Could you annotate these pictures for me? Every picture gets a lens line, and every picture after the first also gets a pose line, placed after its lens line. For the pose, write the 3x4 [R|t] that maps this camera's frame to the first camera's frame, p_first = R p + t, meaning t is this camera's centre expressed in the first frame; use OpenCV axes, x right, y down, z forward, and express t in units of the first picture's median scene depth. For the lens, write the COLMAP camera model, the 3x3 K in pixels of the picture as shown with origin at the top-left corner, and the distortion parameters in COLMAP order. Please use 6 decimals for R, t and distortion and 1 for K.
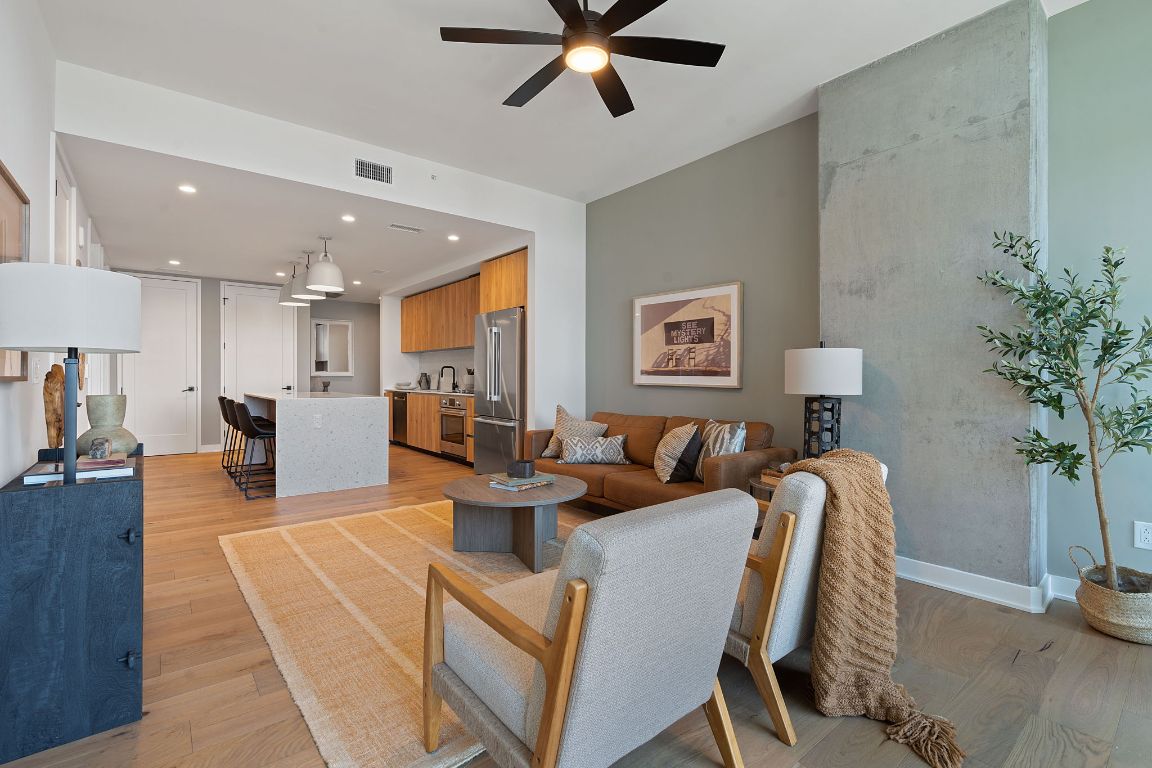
lens RADIAL K [[524.8, 0, 572.0], [0, 524.8, 382.9], [0, 0, 1]] dist [-0.005683, 0.000134]
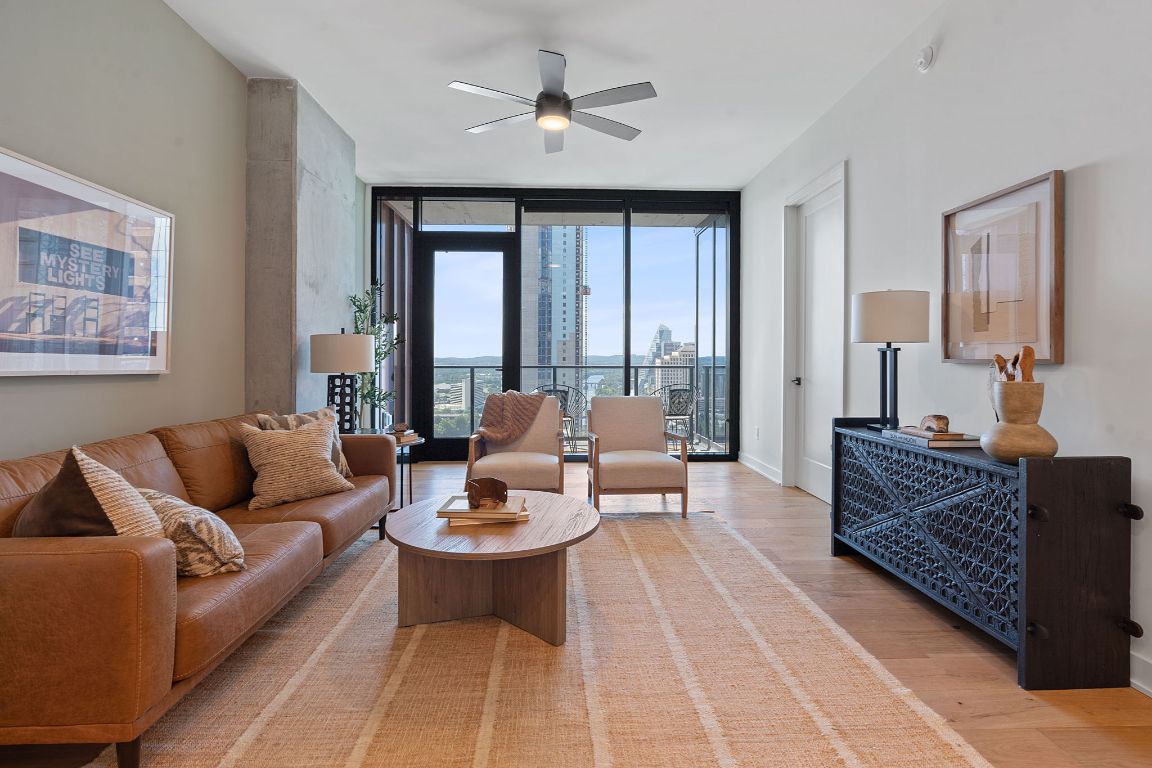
lens RADIAL K [[530.4, 0, 577.2], [0, 530.4, 360.6], [0, 0, 1]] dist [-0.002862, 0.000067]
pose [[-0.804240, -0.004248, 0.594289, -0.470205], [0.001320, 0.999959, 0.008934, -0.011098], [-0.594303, 0.007970, -0.804202, 1.160583]]
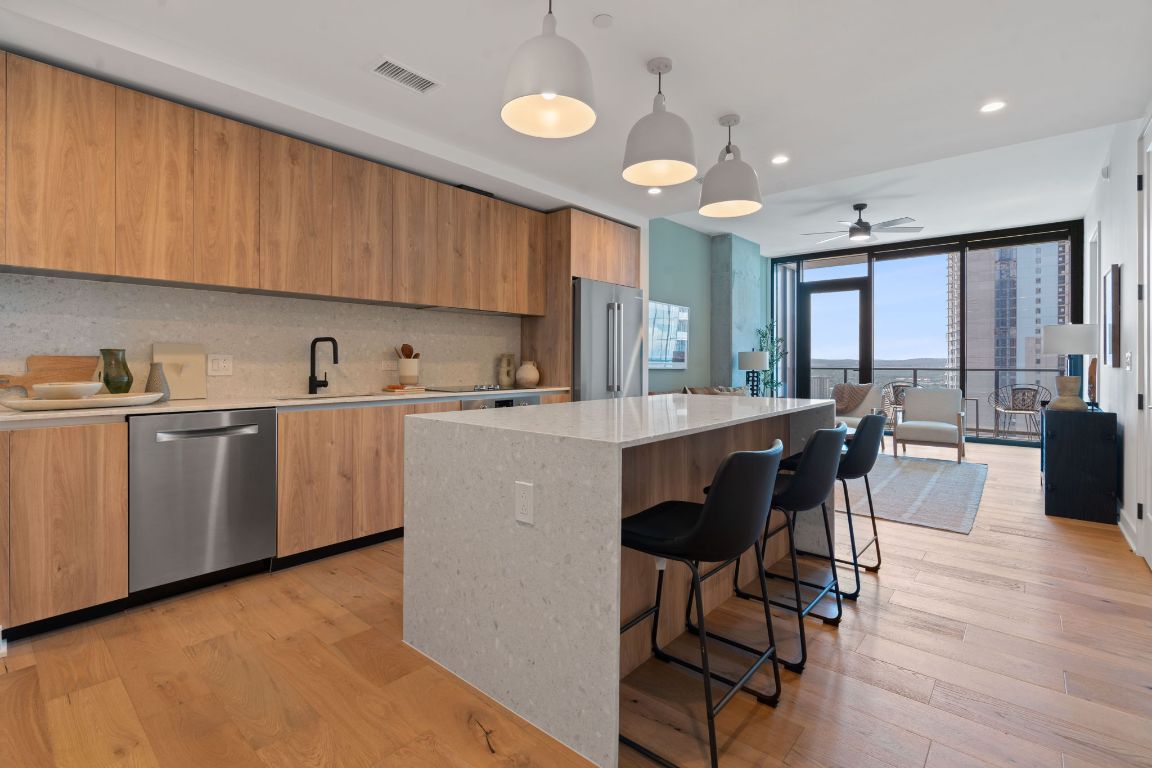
lens RADIAL K [[530.4, 0, 577.2], [0, 530.4, 360.6], [0, 0, 1]] dist [-0.002862, 0.000067]
pose [[-0.184816, -0.000546, 0.982773, -1.260436], [0.005519, 0.999983, 0.001593, -0.021564], [-0.982758, 0.005719, -0.184810, 1.585902]]
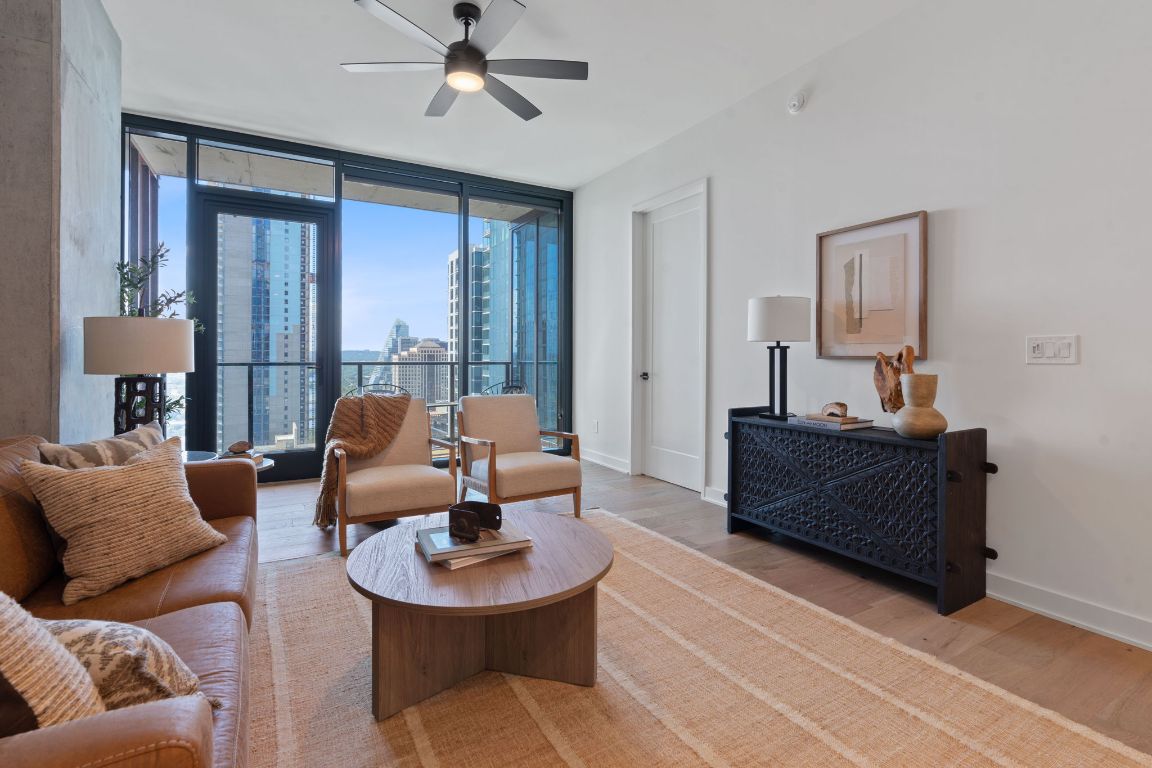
lens RADIAL K [[529.8, 0, 572.4], [0, 529.8, 357.4], [0, 0, 1]] dist [-0.003913, -0.000003]
pose [[-0.987171, -0.005780, 0.159565, -0.222360], [-0.004308, 0.999945, 0.009570, -0.010113], [-0.159611, 0.008760, -0.987141, 1.197089]]
